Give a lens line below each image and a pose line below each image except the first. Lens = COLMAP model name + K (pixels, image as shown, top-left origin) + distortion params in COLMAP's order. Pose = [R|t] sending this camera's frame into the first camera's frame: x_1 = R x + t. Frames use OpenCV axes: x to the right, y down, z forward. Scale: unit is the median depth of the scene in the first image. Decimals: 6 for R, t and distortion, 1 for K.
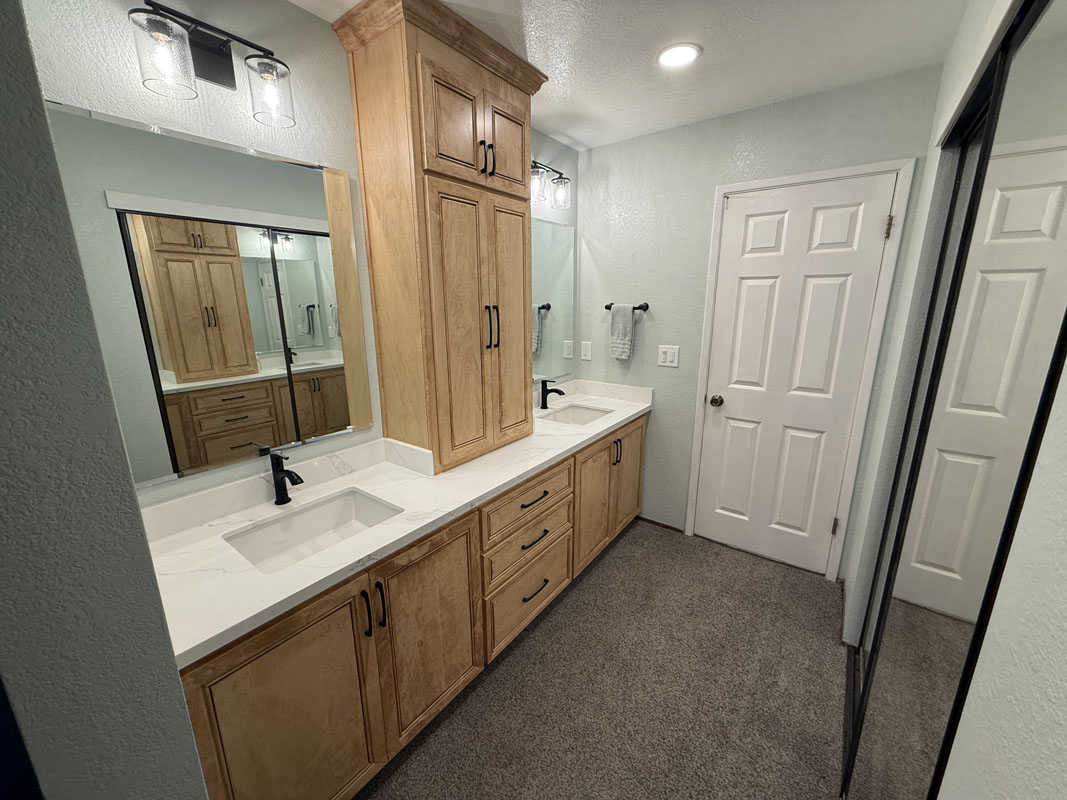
lens RADIAL K [[423.0, 0, 533.5], [0, 423.0, 400.0], [0, 0, 1]] dist [0.001801, -0.000435]
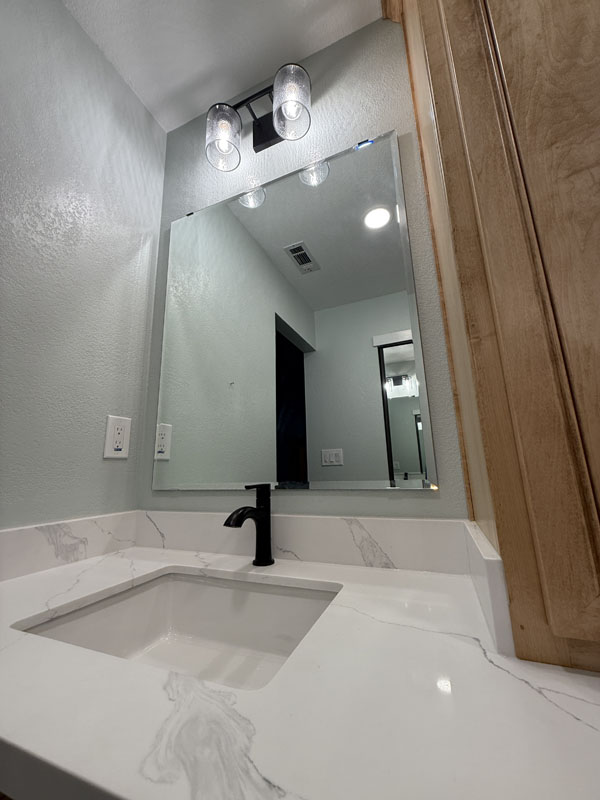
lens RADIAL K [[317.1, 0, 300.0], [0, 317.1, 400.0], [0, 0, 1]] dist [0.001801, -0.000435]
pose [[0.243792, -0.216022, -0.945463, -0.037839], [-0.202933, 0.941933, -0.267543, 0.106476], [0.948358, 0.257091, 0.185797, 0.803186]]
